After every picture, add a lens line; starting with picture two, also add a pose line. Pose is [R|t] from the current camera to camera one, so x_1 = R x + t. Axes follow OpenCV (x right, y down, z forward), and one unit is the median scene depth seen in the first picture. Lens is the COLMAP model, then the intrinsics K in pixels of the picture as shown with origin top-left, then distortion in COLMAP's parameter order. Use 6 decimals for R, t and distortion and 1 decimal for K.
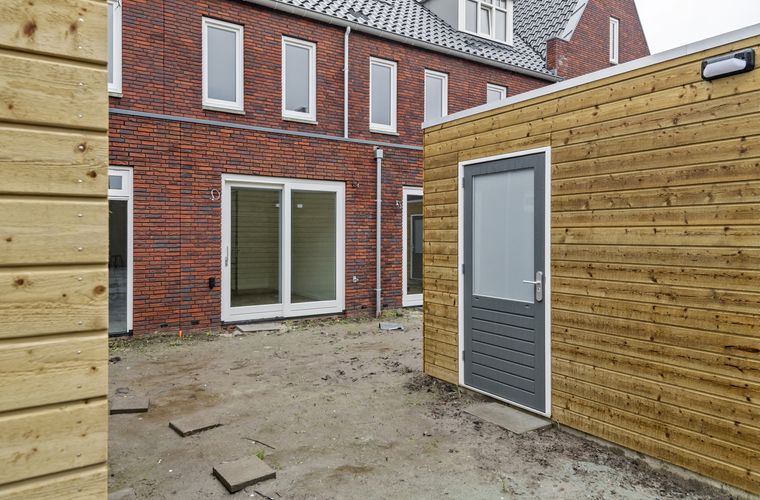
lens RADIAL K [[519.9, 0, 380.0], [0, 519.9, 250.0], [0, 0, 1]] dist [0.026992, -0.000176]
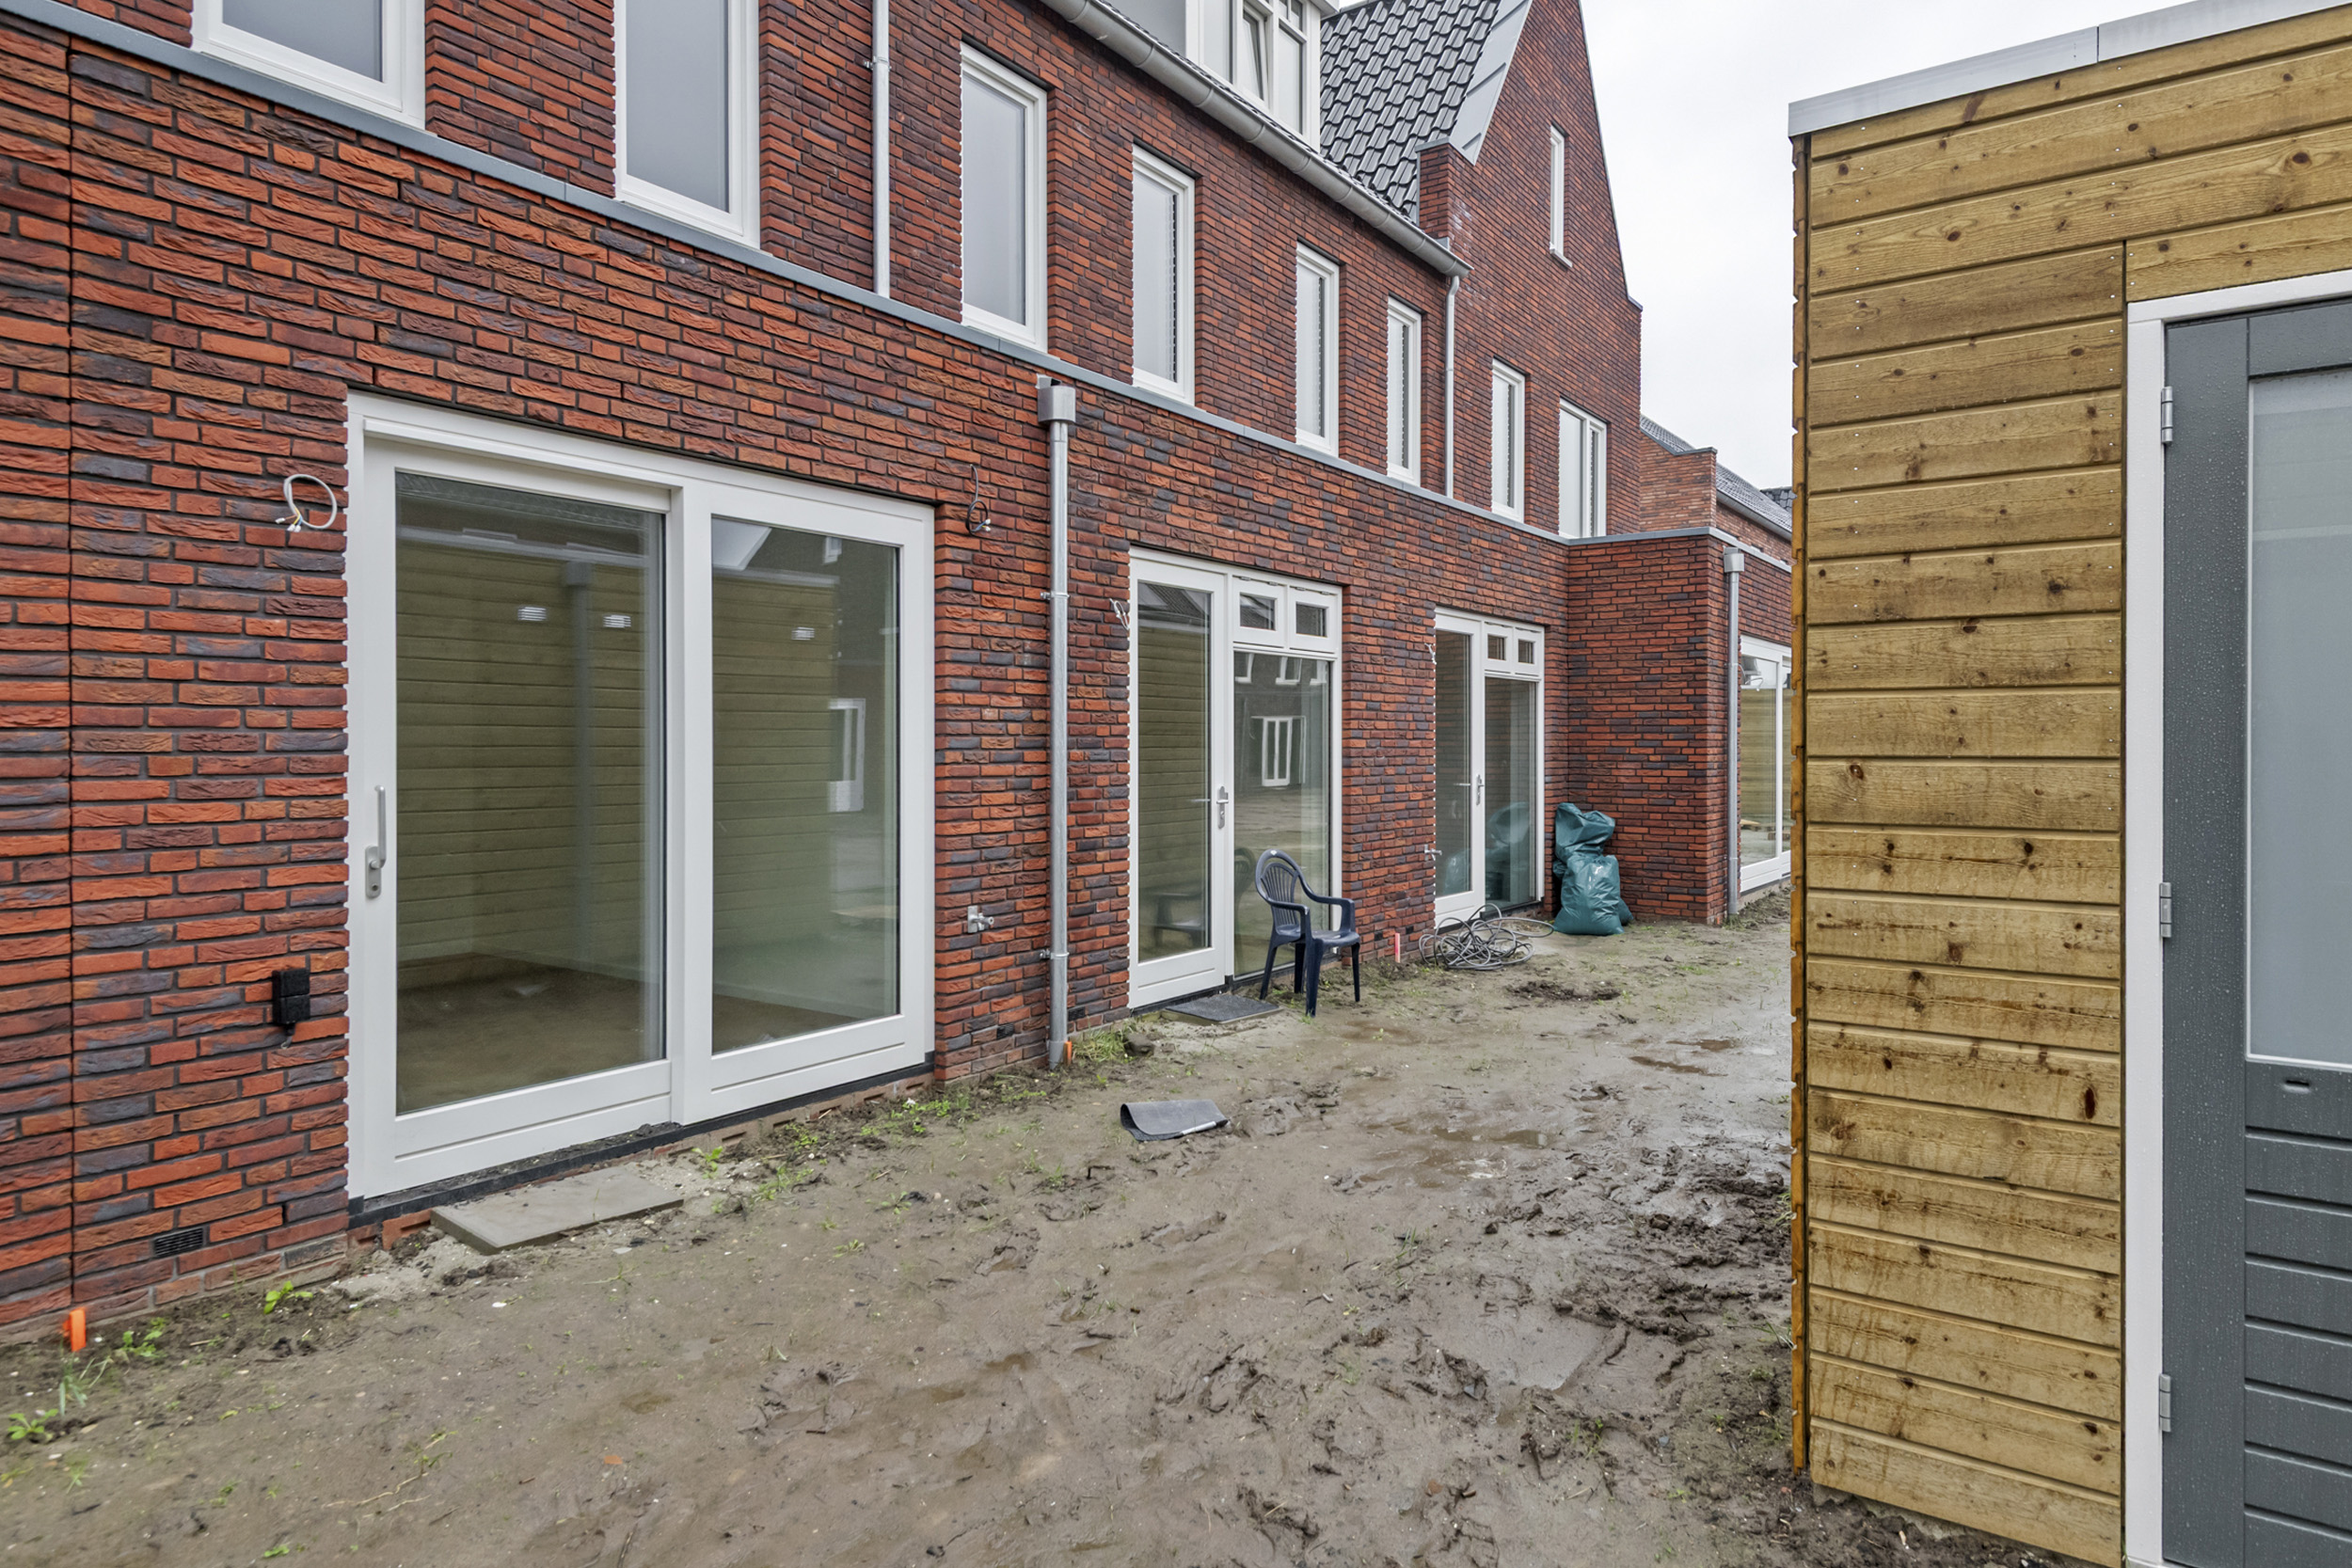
lens RADIAL K [[1279.1, 0, 1178.0], [0, 1279.1, 772.3], [0, 0, 1]] dist [0.039221, -0.026773]
pose [[0.926667, -0.009416, 0.375765, -0.189091], [0.011822, 0.999922, -0.004097, -0.007817], [-0.375697, 0.008239, 0.926706, 0.435154]]
